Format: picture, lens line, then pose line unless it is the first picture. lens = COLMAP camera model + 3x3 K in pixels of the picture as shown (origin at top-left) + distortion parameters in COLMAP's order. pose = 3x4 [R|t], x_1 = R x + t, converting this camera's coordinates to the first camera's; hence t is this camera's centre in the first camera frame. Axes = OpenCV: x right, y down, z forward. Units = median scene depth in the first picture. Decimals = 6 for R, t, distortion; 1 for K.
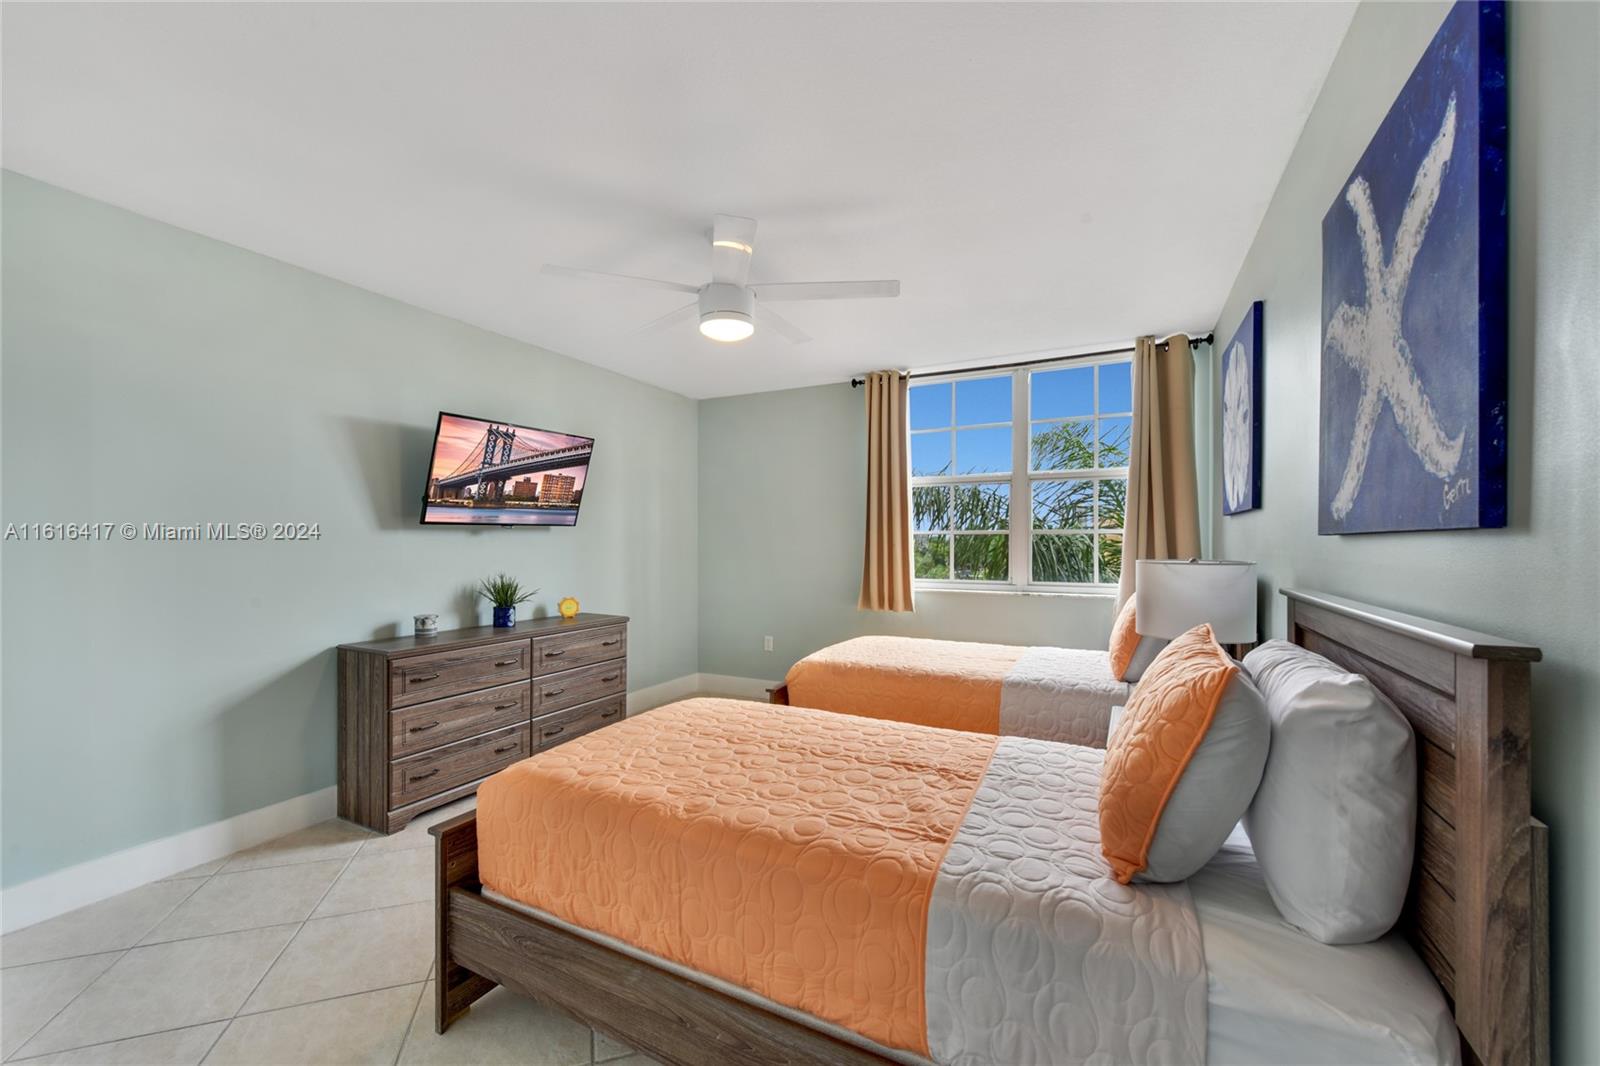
lens RADIAL K [[640.1, 0, 797.1], [0, 640.1, 540.0], [0, 0, 1]] dist [-0.000240, -0.000306]
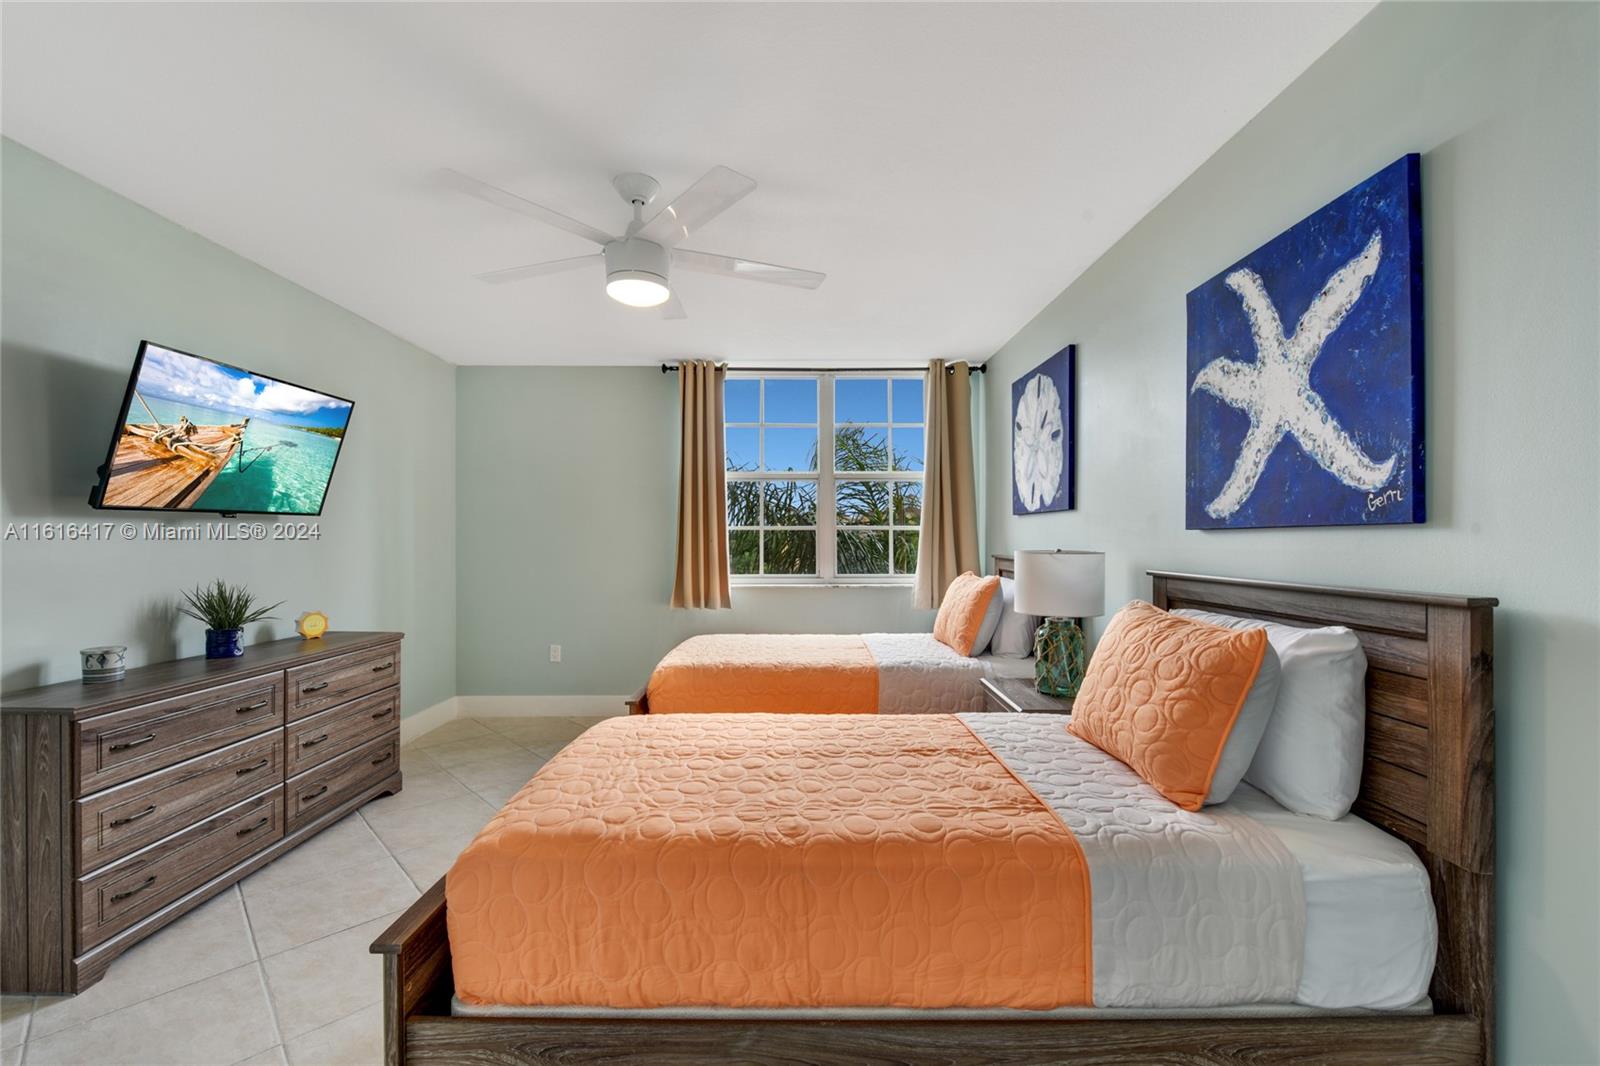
lens RADIAL K [[652.3, 0, 802.9], [0, 652.3, 536.5], [0, 0, 1]] dist [-0.007109, -0.000872]
pose [[0.887059, 0.000834, 0.461656, -0.292558], [-0.000215, 0.999999, -0.001393, 0.004831], [-0.461657, 0.001136, 0.887058, 0.096443]]
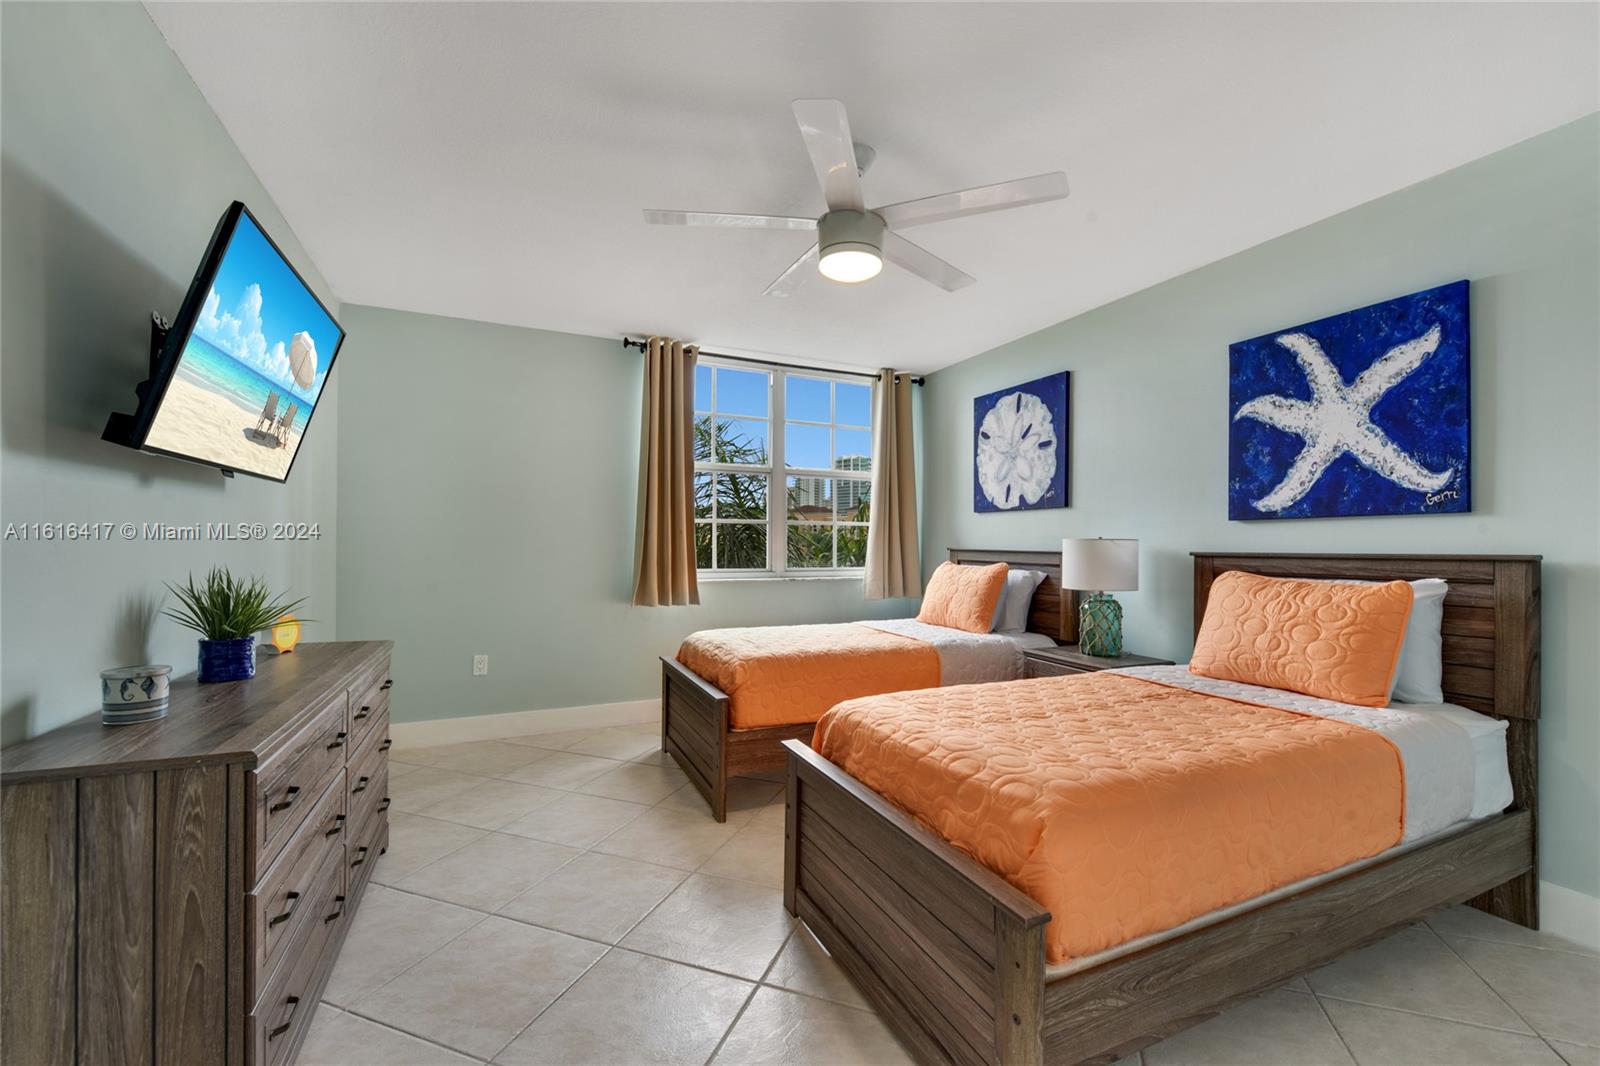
lens RADIAL K [[646.3, 0, 809.1], [0, 646.3, 542.2], [0, 0, 1]] dist [-0.007289, -0.000448]
pose [[0.615337, 0.007802, 0.788226, -0.748529], [-0.008116, 0.999961, -0.003561, 0.039102], [-0.788223, -0.004206, 0.615376, 0.464910]]
